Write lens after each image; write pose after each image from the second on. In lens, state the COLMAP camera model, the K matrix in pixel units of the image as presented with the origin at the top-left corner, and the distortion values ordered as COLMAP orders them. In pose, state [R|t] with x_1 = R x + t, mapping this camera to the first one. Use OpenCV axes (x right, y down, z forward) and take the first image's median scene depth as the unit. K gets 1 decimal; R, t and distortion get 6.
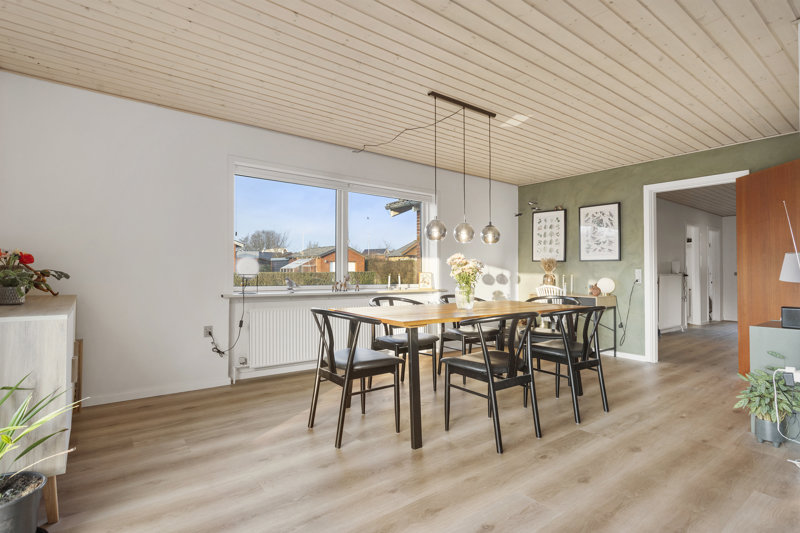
lens RADIAL K [[407.0, 0, 400.5], [0, 407.0, 261.8], [0, 0, 1]] dist [-0.003554, 0.000098]
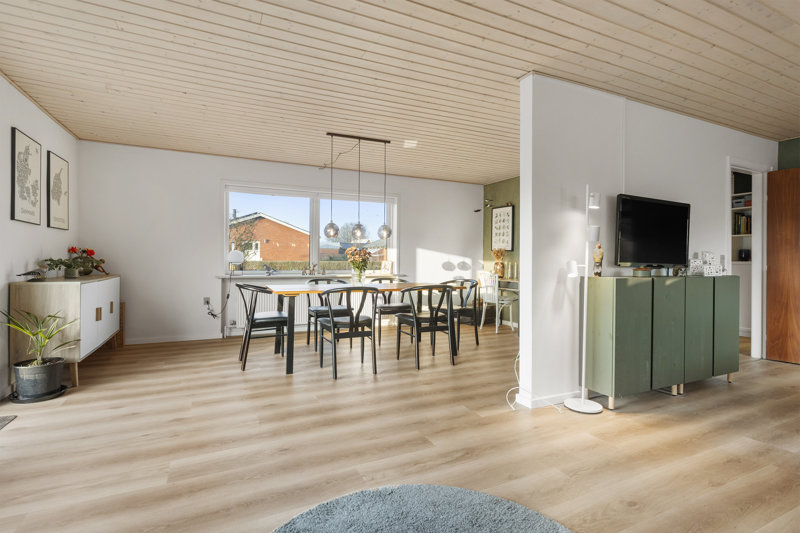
lens RADIAL K [[398.4, 0, 398.9], [0, 398.4, 257.9], [0, 0, 1]] dist [-0.002077, -0.000320]
pose [[0.977251, -0.003015, -0.212064, 0.513331], [0.006789, 0.999831, 0.017070, -0.003730], [0.211977, -0.018121, 0.977107, -0.256459]]
